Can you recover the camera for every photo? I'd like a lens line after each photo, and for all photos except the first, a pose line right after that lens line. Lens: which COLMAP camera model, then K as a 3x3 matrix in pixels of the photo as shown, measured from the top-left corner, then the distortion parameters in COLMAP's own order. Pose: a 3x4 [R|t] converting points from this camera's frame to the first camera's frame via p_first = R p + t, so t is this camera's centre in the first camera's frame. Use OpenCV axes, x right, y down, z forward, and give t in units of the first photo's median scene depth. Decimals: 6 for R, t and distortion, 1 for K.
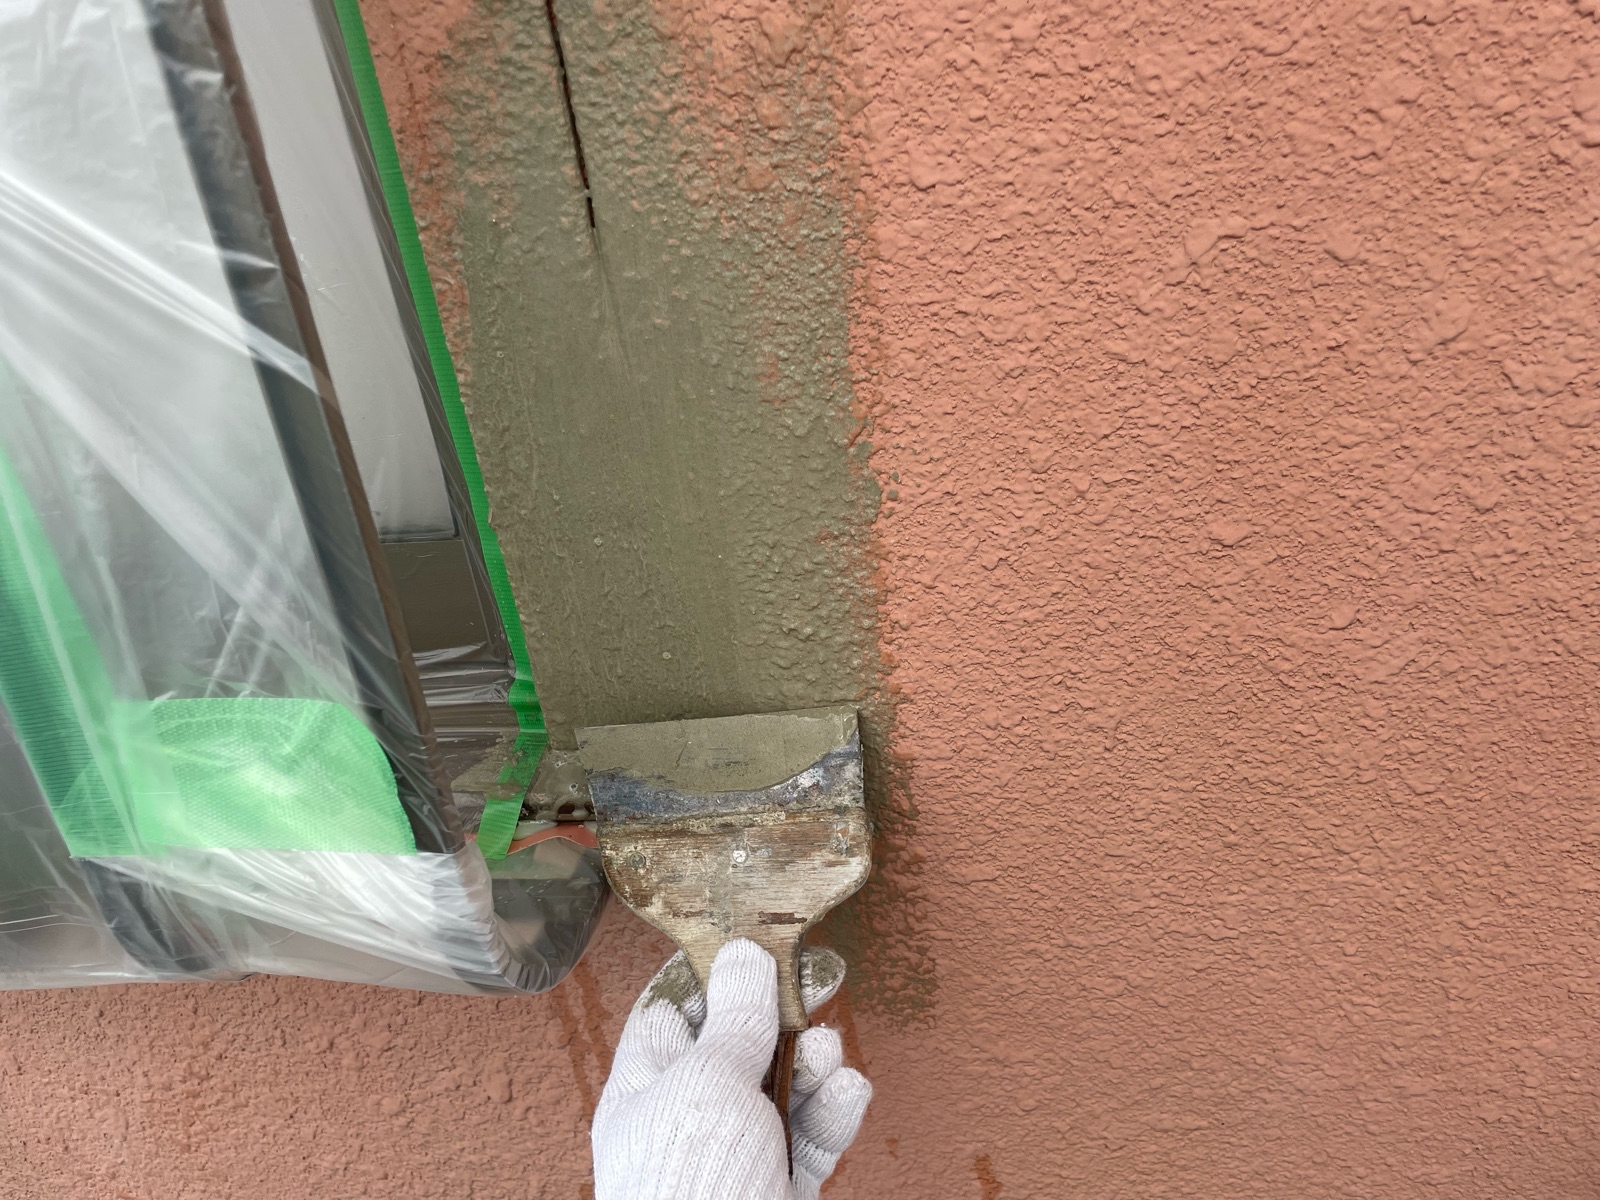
lens RADIAL K [[1264.6, 0, 782.3], [0, 1264.6, 574.7], [0, 0, 1]] dist [0.075693, -0.129329]
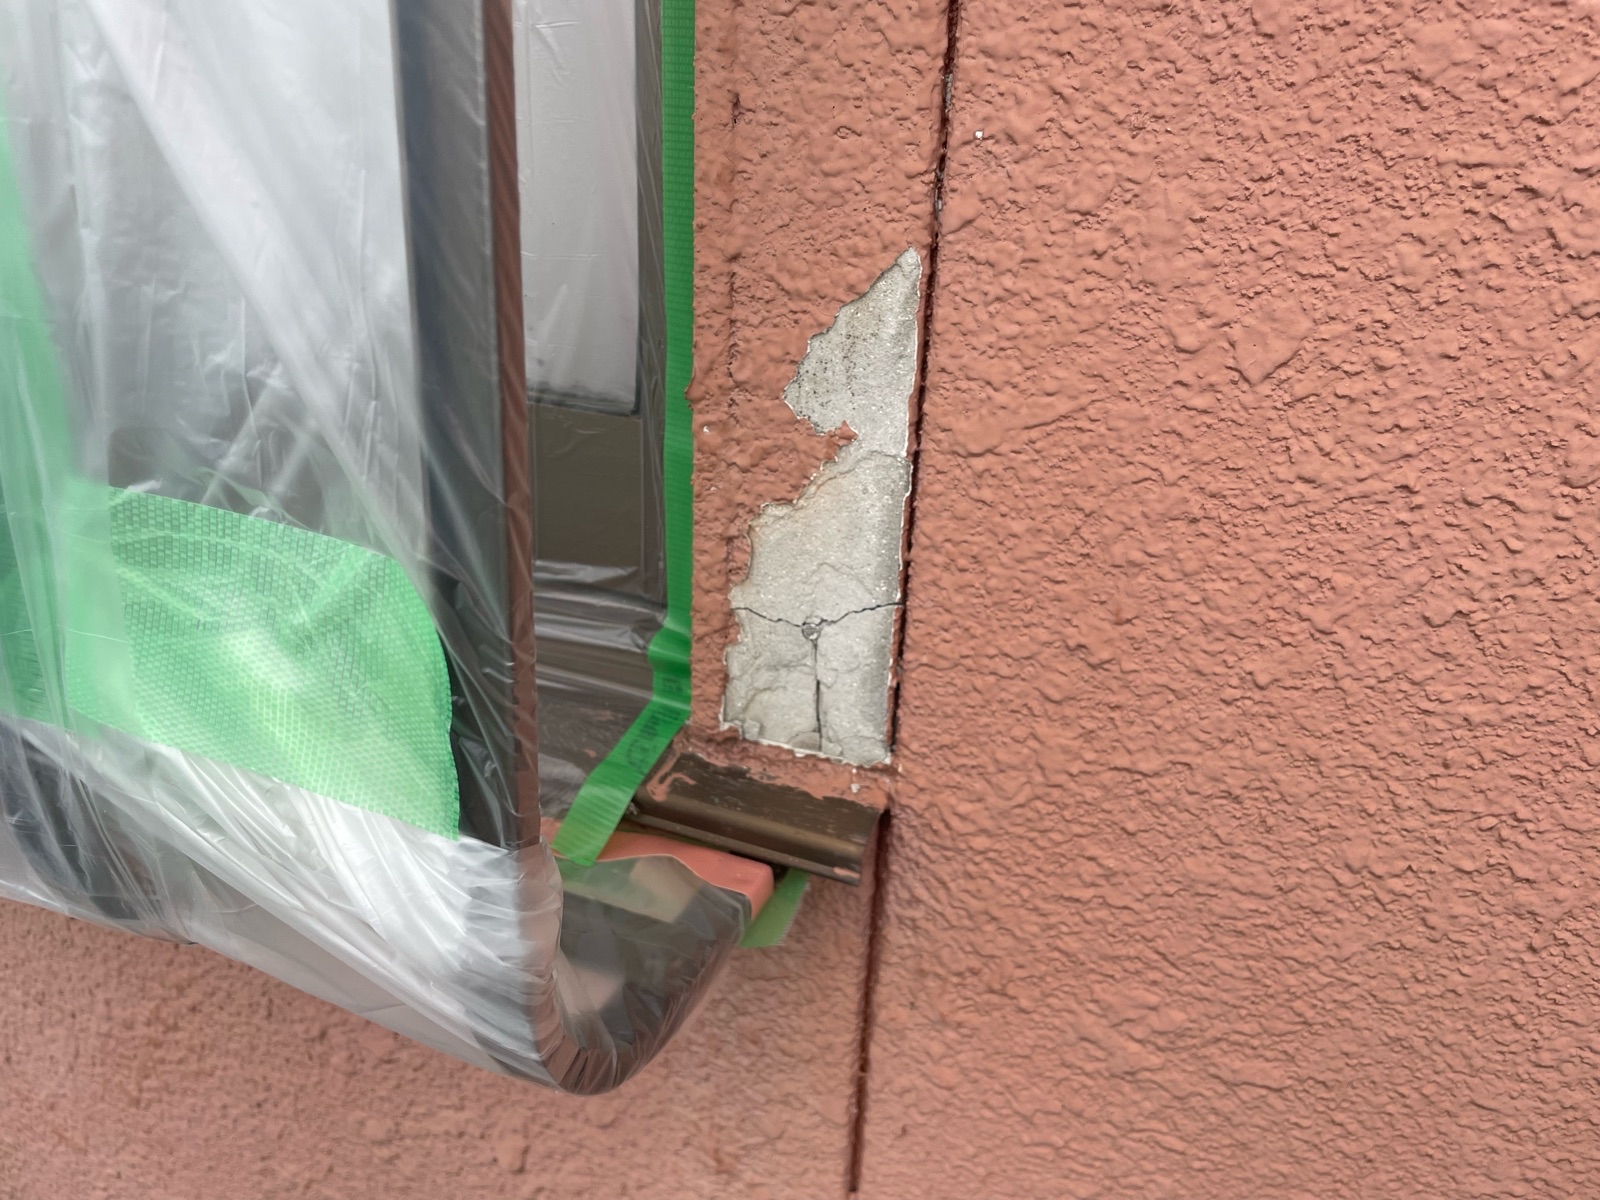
lens RADIAL K [[1264.6, 0, 782.3], [0, 1264.6, 574.7], [0, 0, 1]] dist [0.075693, -0.129329]
pose [[0.965578, 0.233572, -0.114466, -0.081773], [-0.237369, 0.971202, -0.020554, 0.061969], [0.106369, 0.047017, 0.993214, 0.341306]]
